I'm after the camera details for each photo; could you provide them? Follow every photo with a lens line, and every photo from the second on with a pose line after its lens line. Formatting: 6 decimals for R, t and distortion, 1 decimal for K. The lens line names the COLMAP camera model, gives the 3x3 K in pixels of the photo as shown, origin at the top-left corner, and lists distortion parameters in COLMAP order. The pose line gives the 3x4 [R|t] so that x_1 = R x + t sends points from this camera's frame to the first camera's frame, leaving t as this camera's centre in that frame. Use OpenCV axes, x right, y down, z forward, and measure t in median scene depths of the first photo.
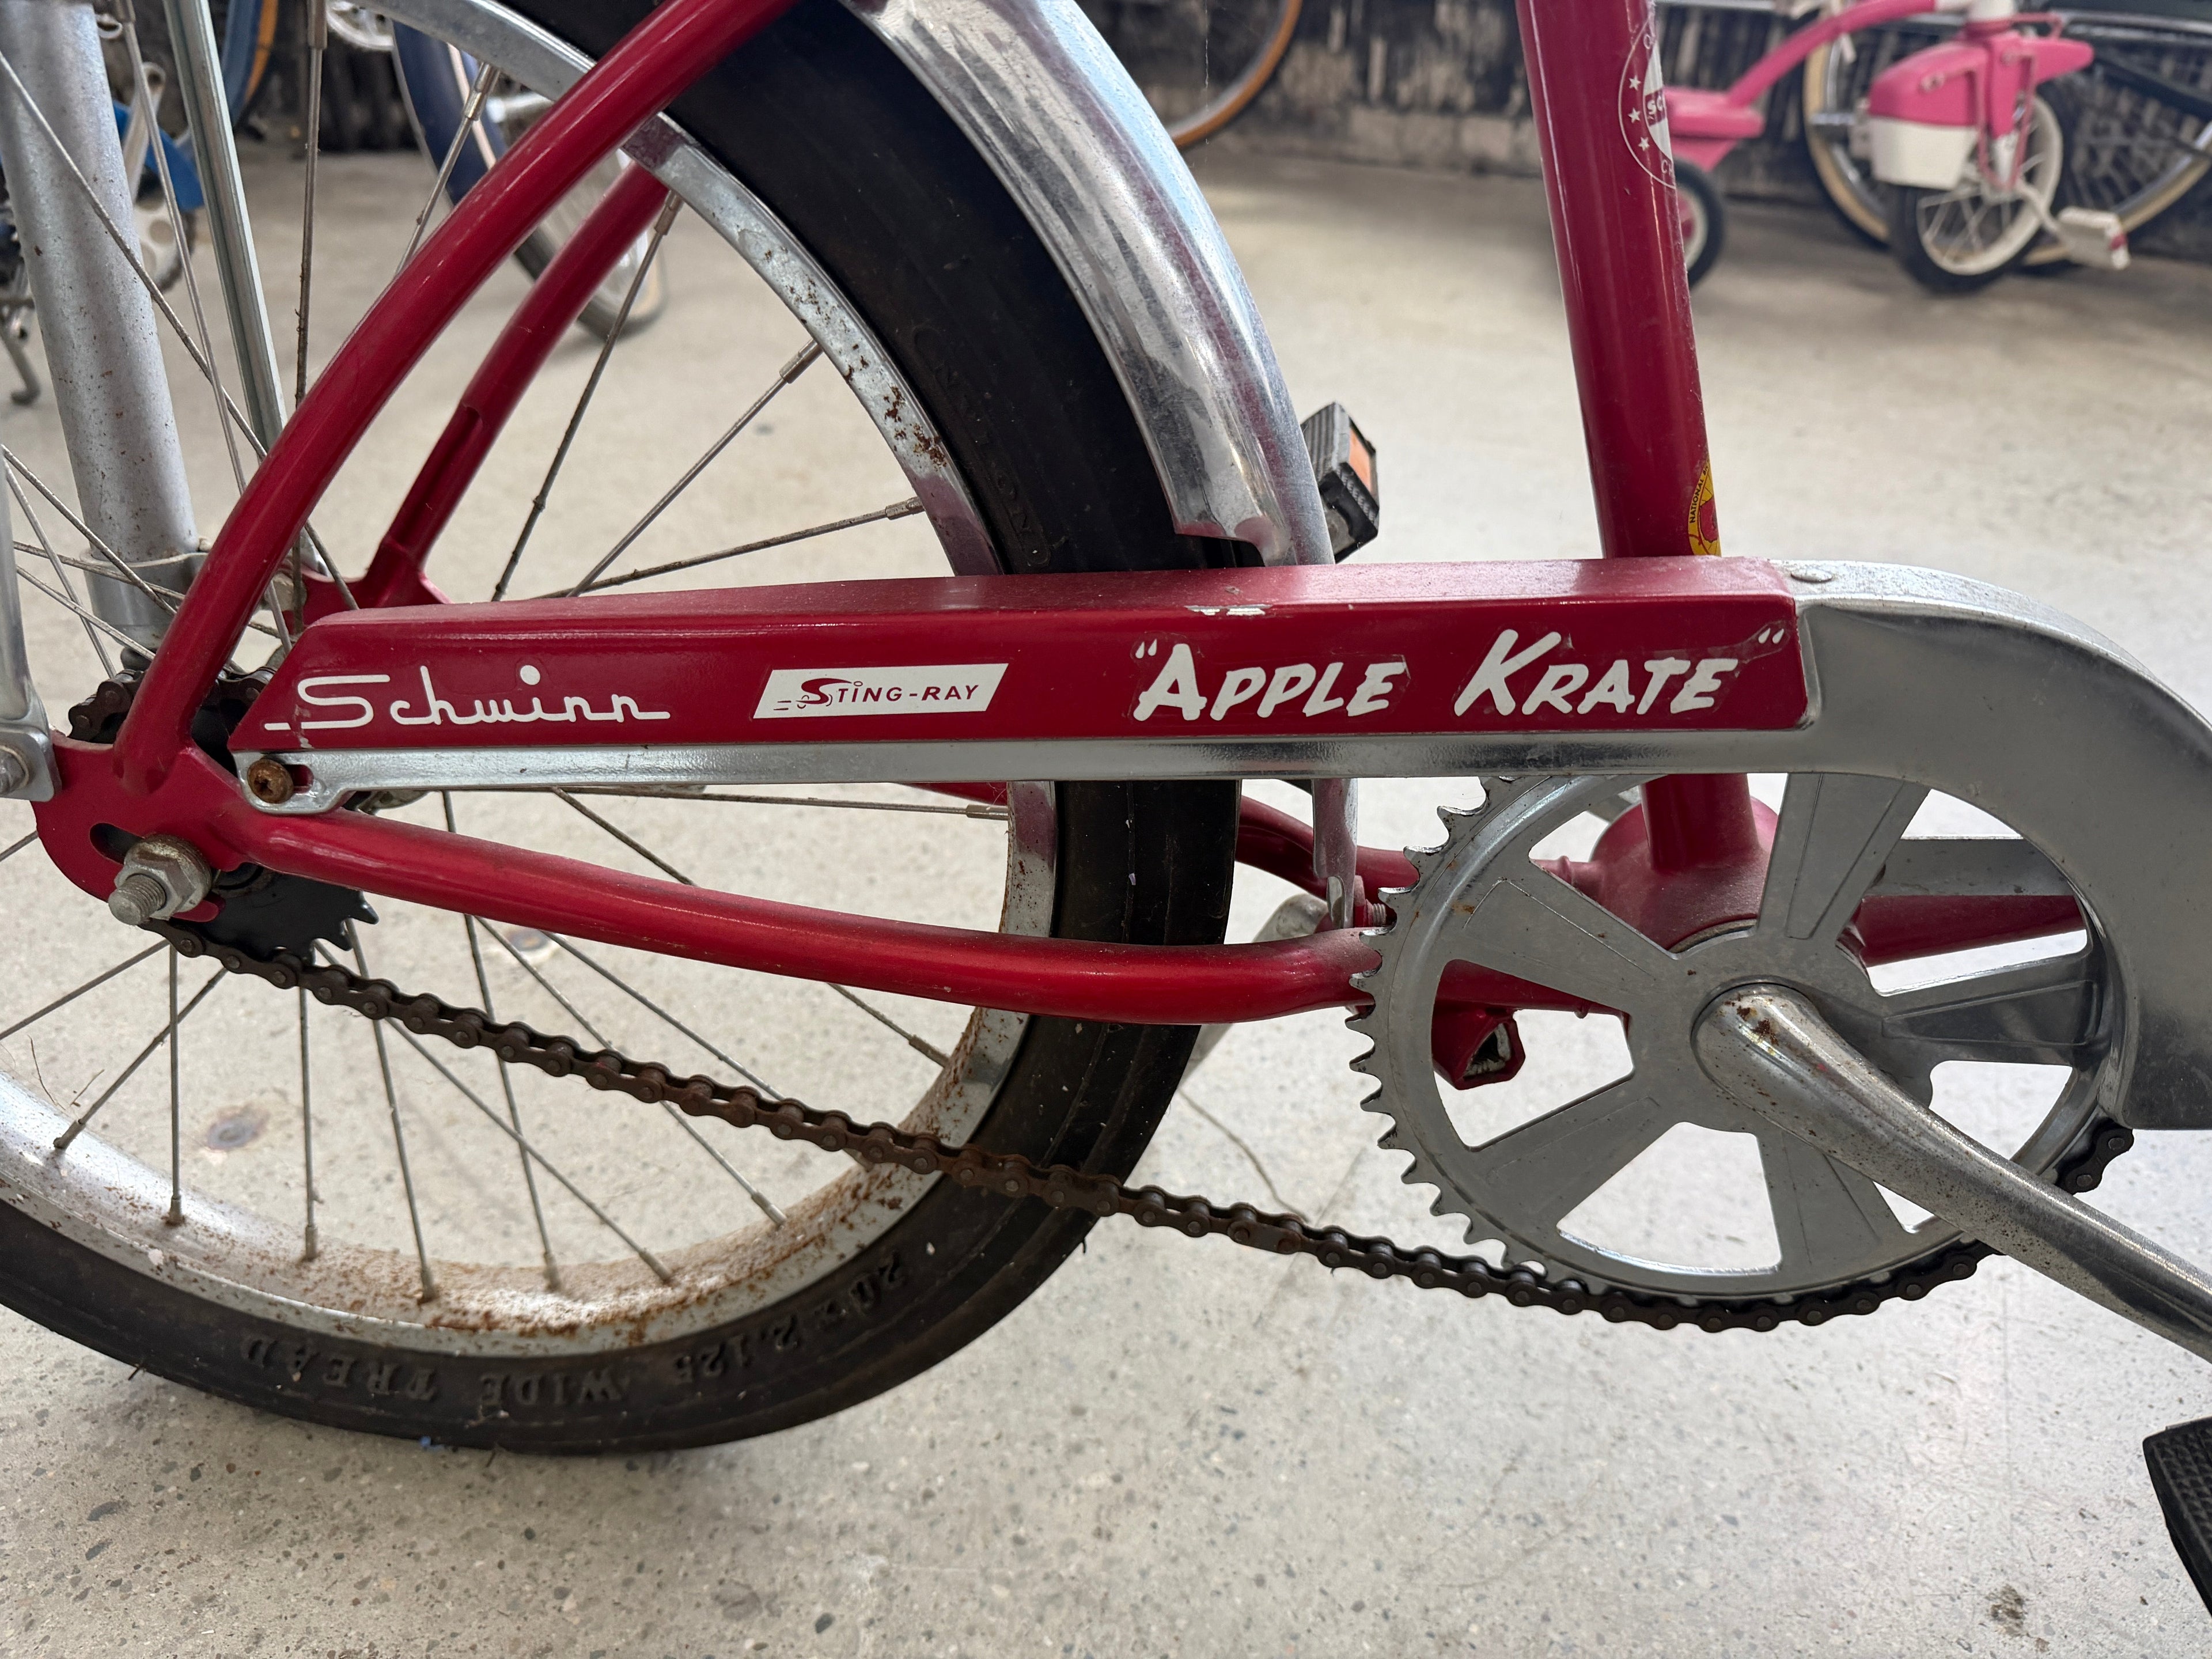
lens RADIAL K [[1549.5, 0, 1123.6], [0, 1549.5, 834.1], [0, 0, 1]] dist [0.054897, -0.115290]
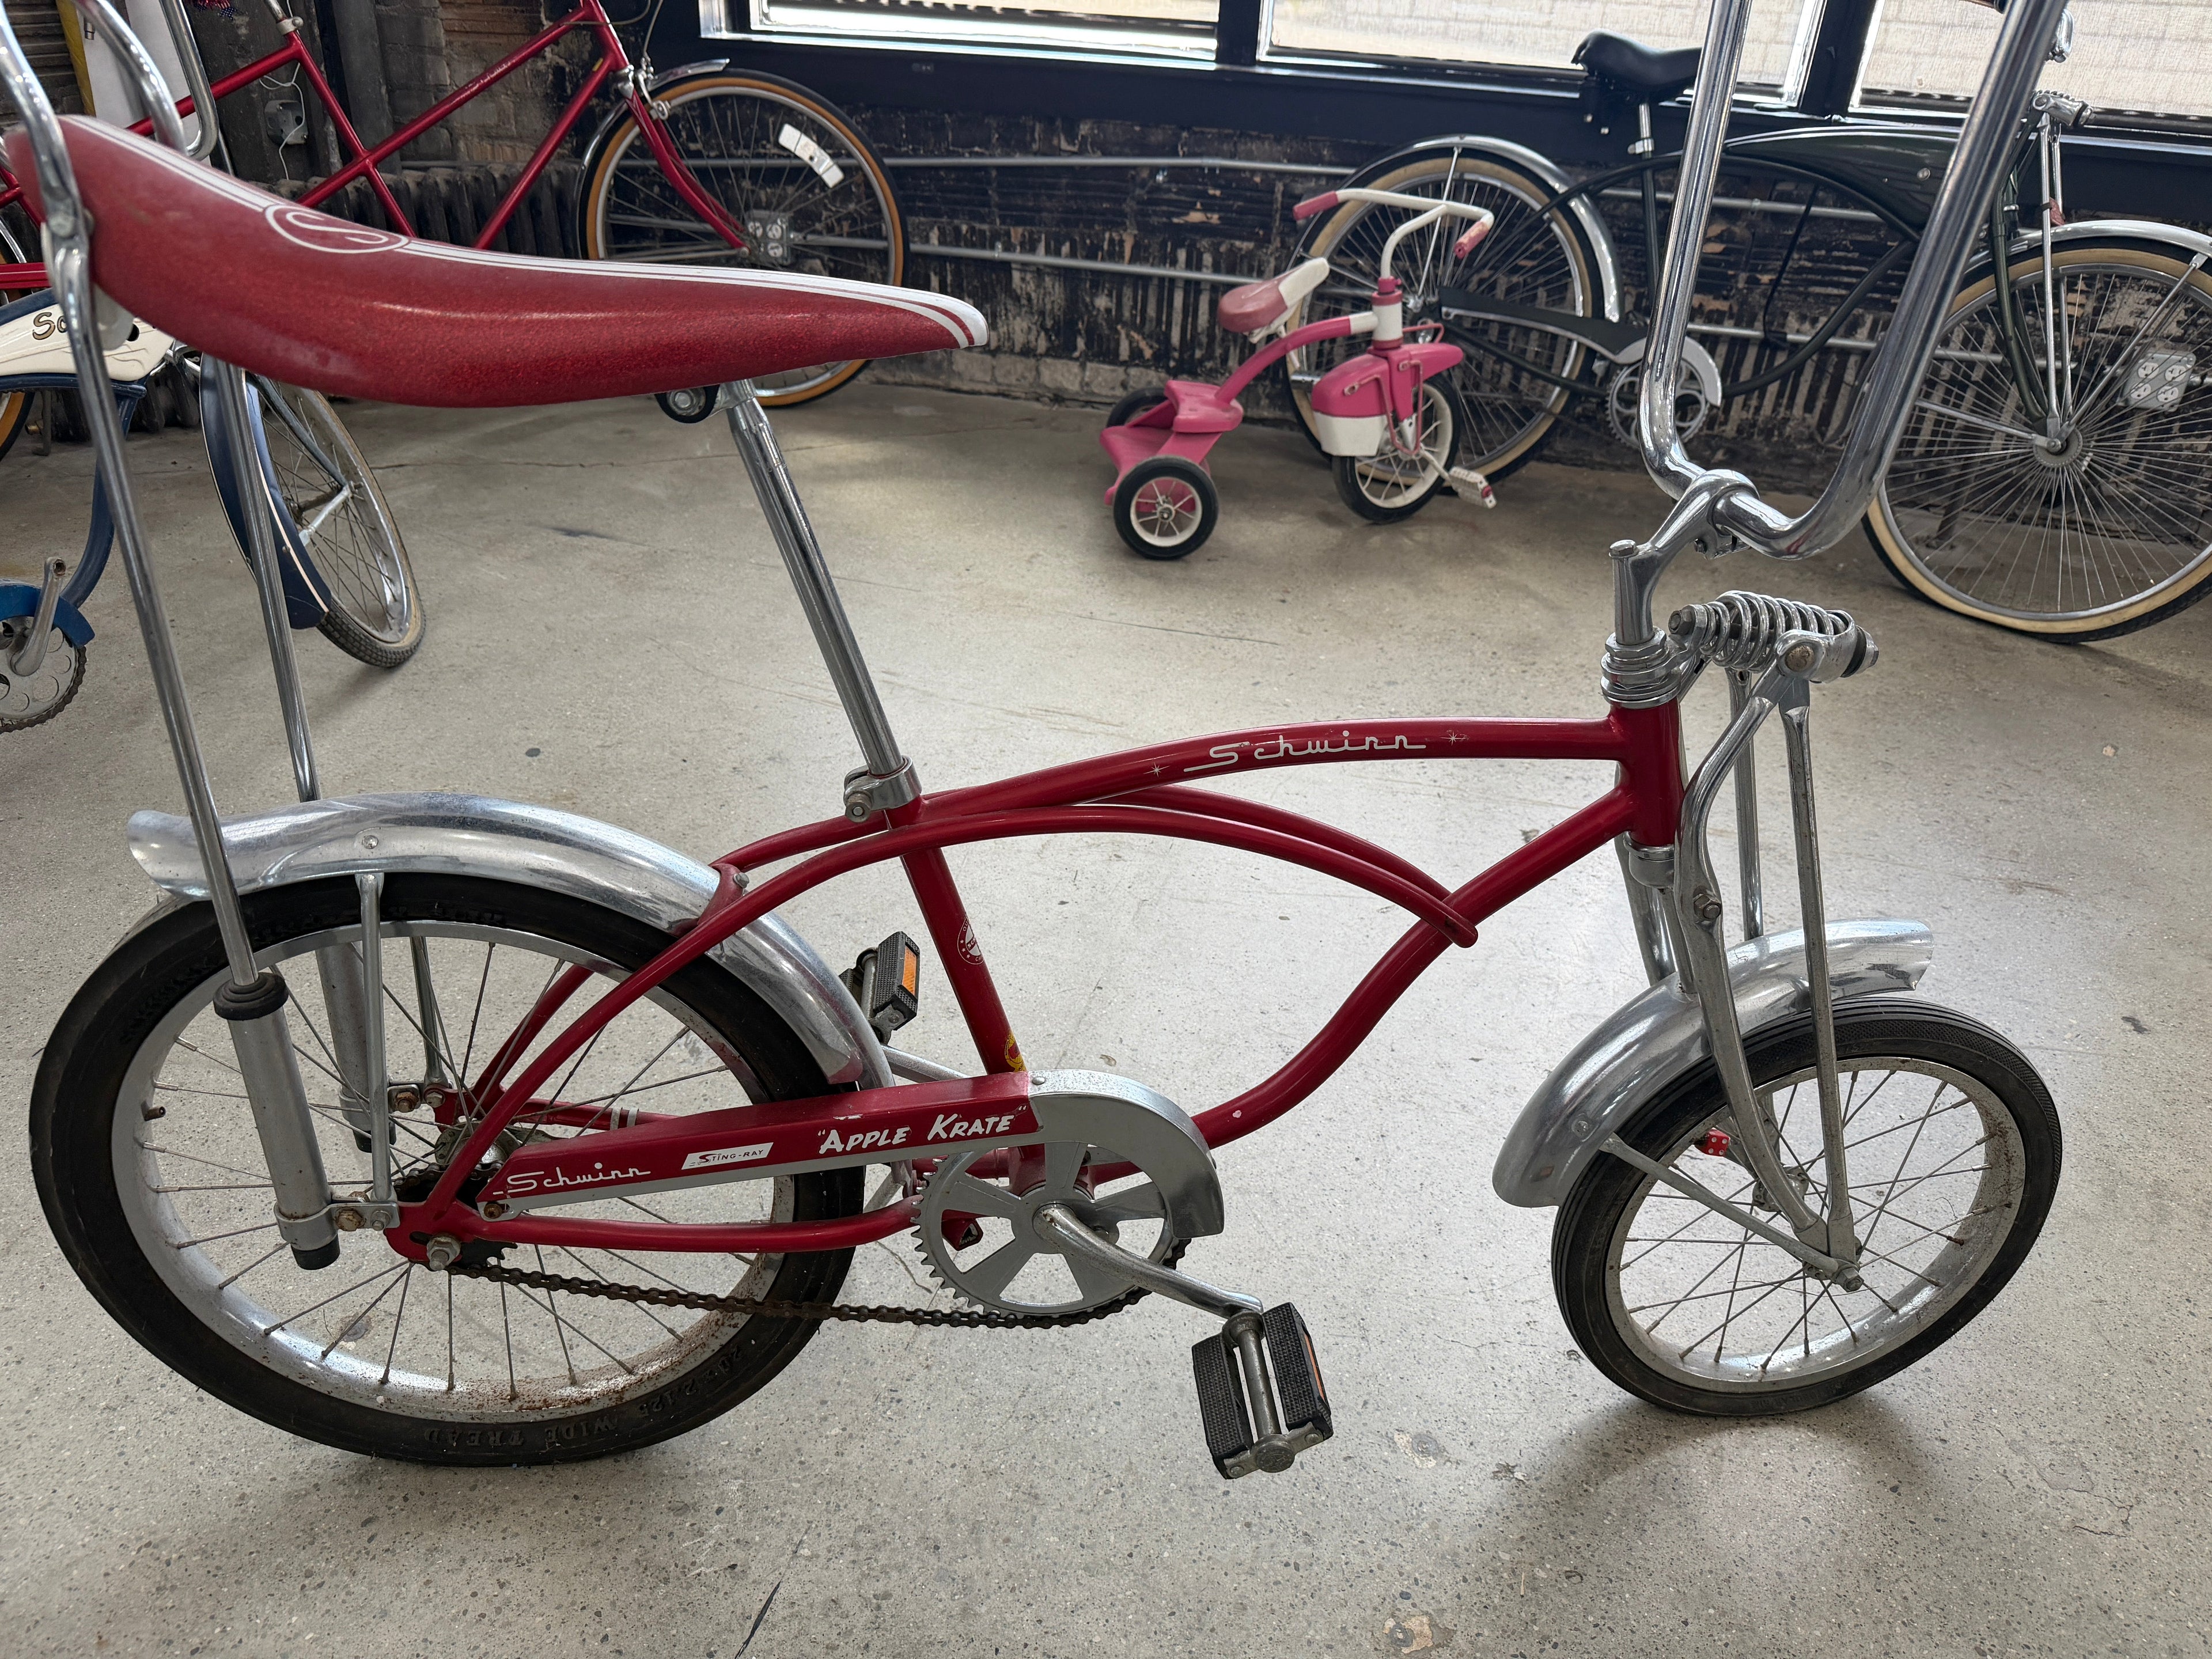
lens RADIAL K [[1654.6, 0, 1111.6], [0, 1654.6, 803.8], [0, 0, 1]] dist [0.172032, -0.336682]
pose [[0.981470, -0.097386, 0.165025, 0.063890], [0.096250, 0.995246, 0.014886, -0.500547], [-0.165690, 0.001273, 0.986177, -1.519333]]
